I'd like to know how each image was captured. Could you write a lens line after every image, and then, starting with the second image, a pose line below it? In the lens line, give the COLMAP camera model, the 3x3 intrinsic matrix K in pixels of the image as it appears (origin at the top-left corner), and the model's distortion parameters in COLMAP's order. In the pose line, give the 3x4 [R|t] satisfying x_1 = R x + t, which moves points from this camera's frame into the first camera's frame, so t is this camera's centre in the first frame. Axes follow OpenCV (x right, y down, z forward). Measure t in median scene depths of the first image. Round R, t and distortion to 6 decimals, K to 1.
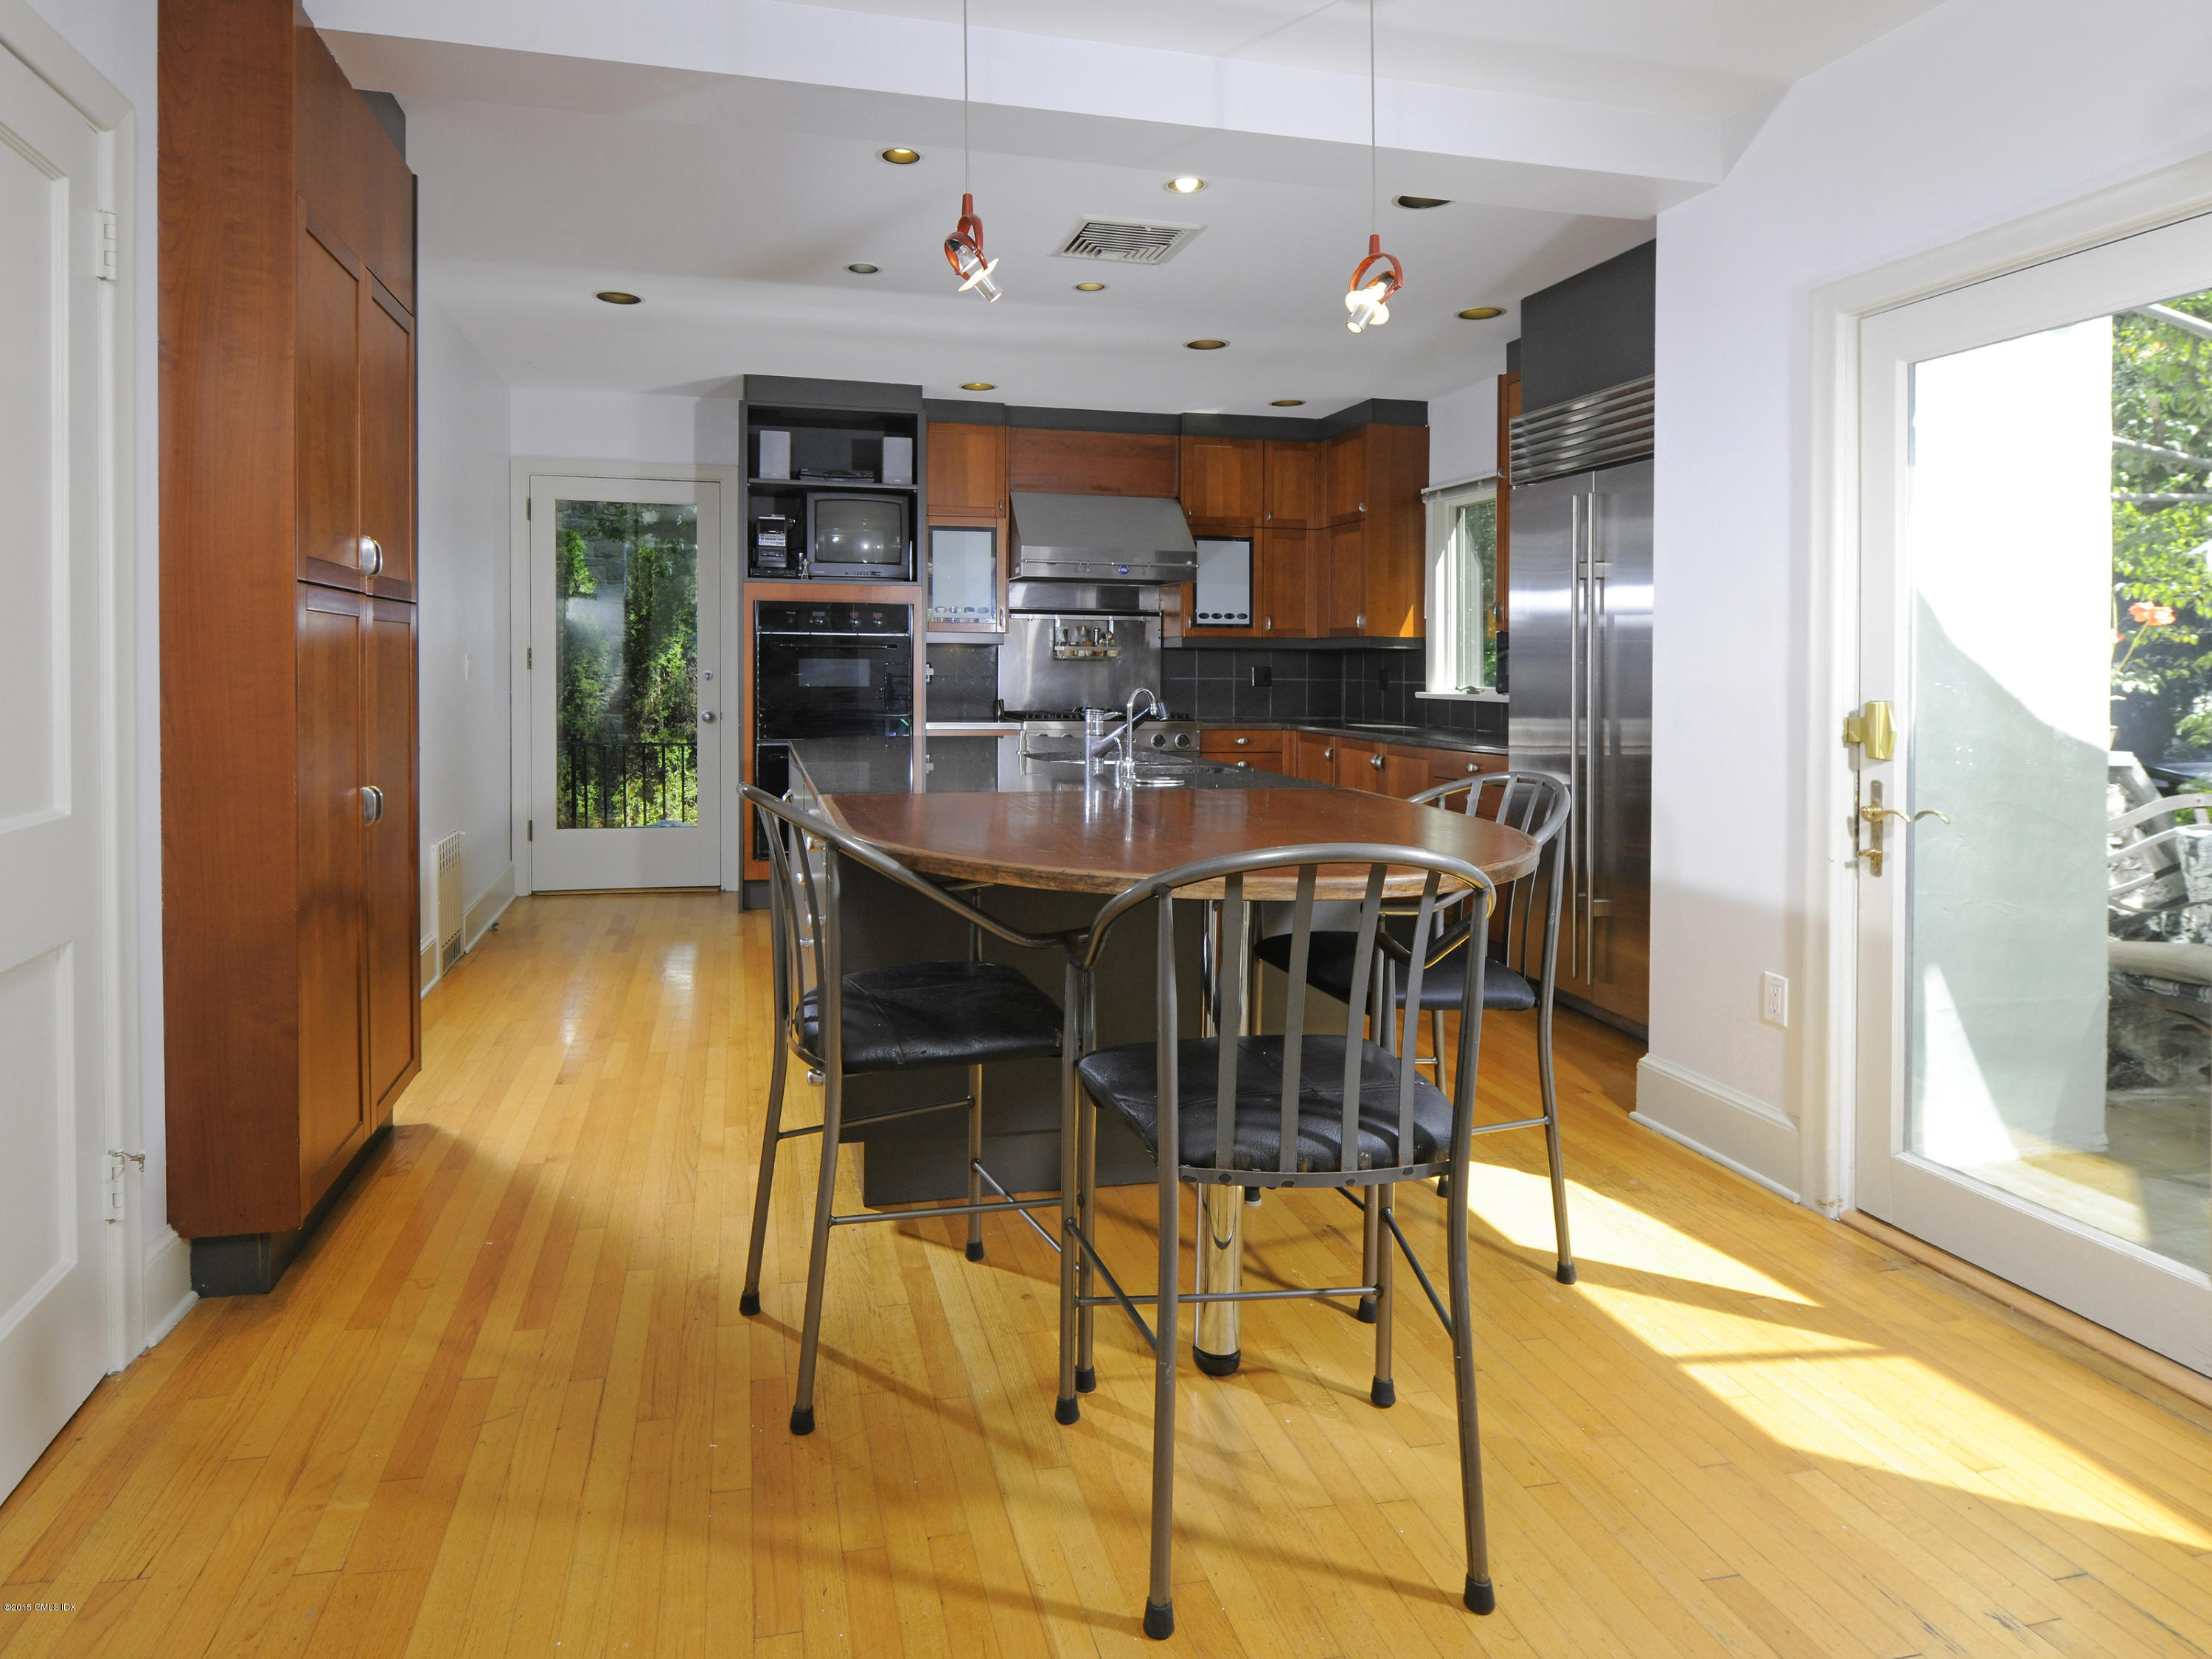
lens RADIAL K [[1186.3, 0, 1106.0], [0, 1186.3, 829.5], [0, 0, 1]] dist [0.002854, -0.010854]
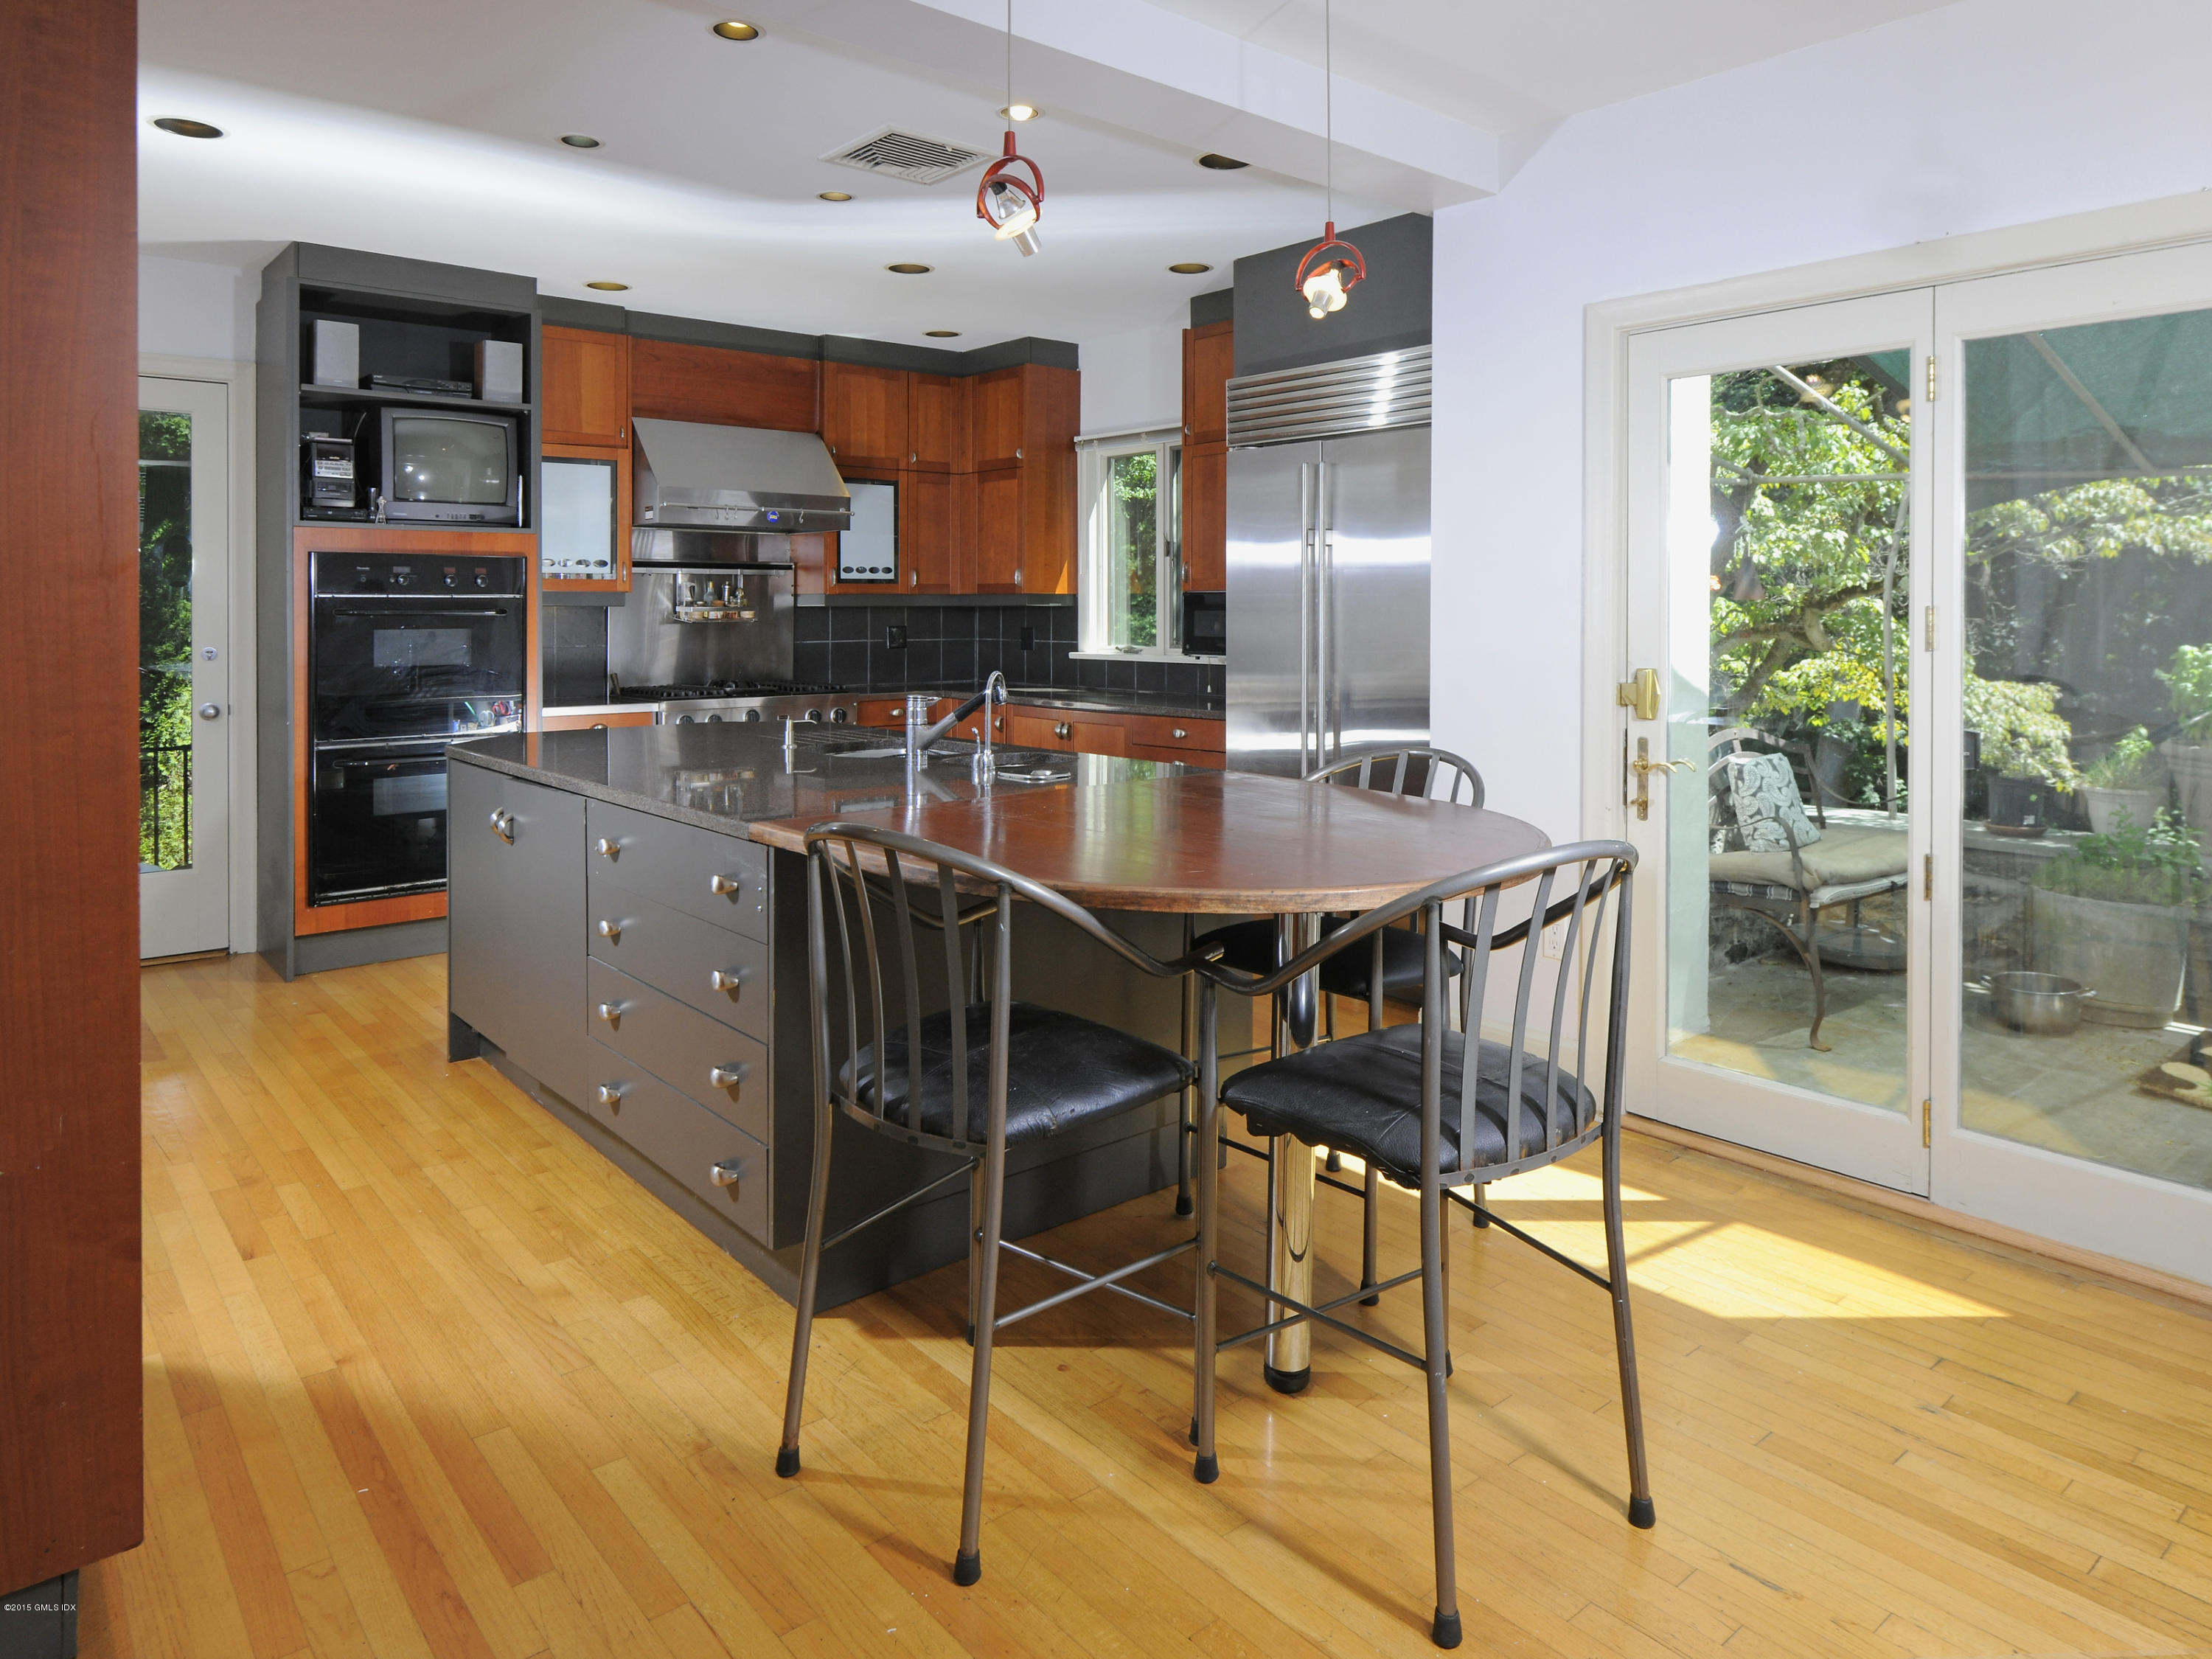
lens RADIAL K [[1360.3, 0, 1106.7], [0, 1360.3, 805.5], [0, 0, 1]] dist [0.000763, -0.002593]
pose [[0.889685, -0.072311, 0.450813, -0.228778], [0.066494, 0.997372, 0.028752, -0.026911], [-0.451707, 0.004396, 0.892155, 0.032581]]
